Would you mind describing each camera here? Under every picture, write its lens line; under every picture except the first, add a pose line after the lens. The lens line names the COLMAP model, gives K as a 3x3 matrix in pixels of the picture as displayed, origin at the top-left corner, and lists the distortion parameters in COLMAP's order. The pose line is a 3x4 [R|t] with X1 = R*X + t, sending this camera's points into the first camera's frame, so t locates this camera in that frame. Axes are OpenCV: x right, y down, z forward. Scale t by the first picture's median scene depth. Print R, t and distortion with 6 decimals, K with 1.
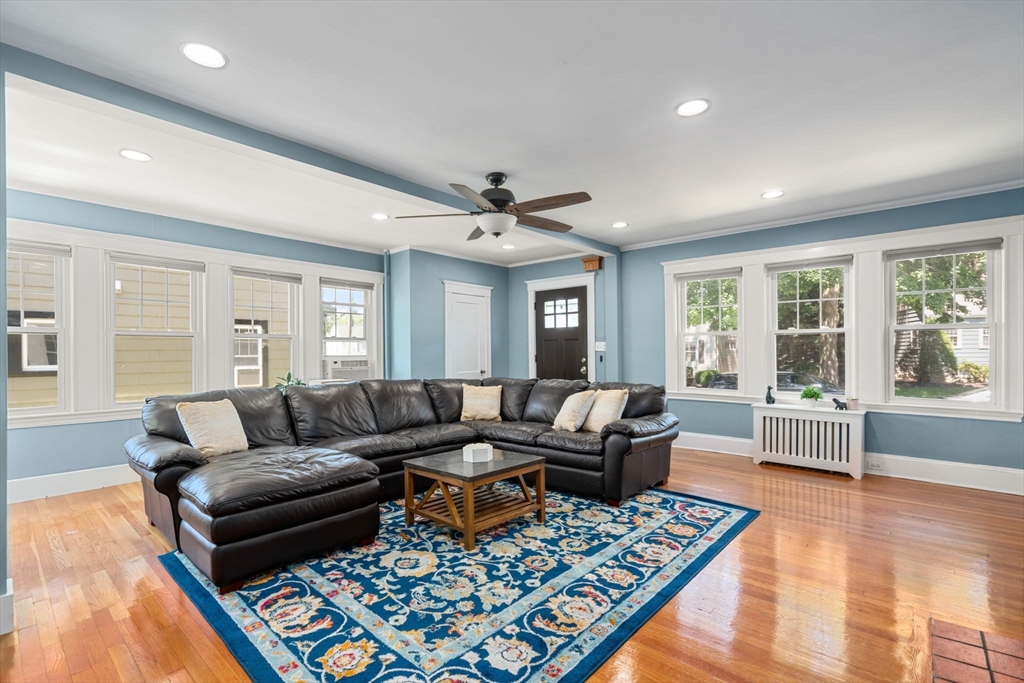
lens RADIAL K [[470.3, 0, 508.4], [0, 470.3, 351.1], [0, 0, 1]] dist [-0.005155, -0.000008]
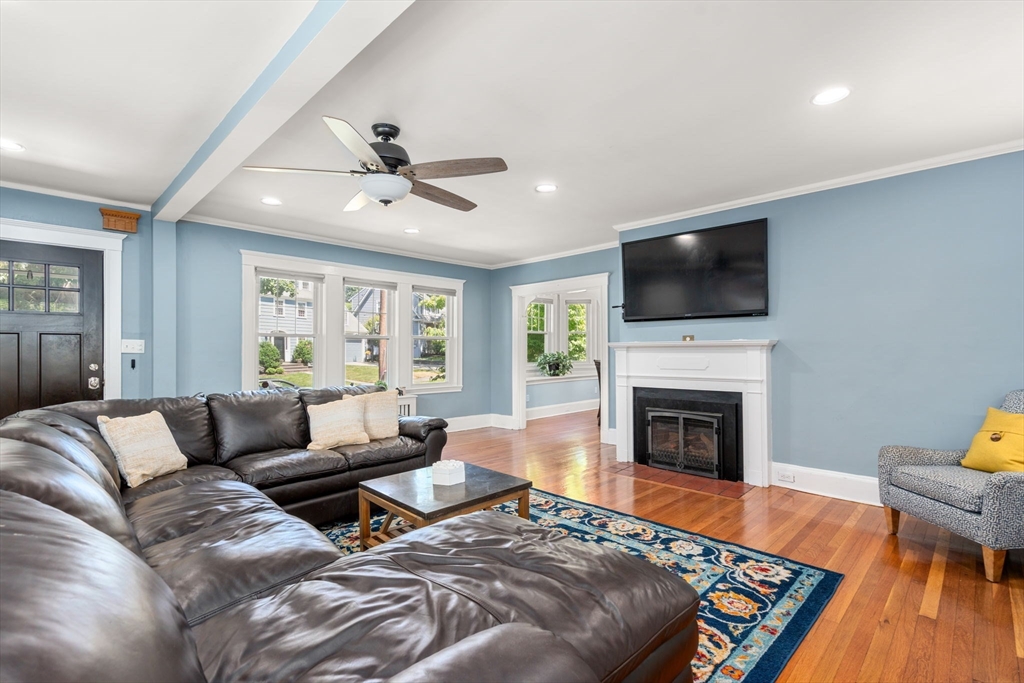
lens RADIAL K [[470.3, 0, 506.5], [0, 470.3, 341.6], [0, 0, 1]] dist [-0.005155, -0.000008]
pose [[0.055437, 0.025956, 0.998125, -1.246959], [0.004879, 0.999643, -0.026266, 0.010444], [-0.998450, 0.006326, 0.055291, 1.186454]]
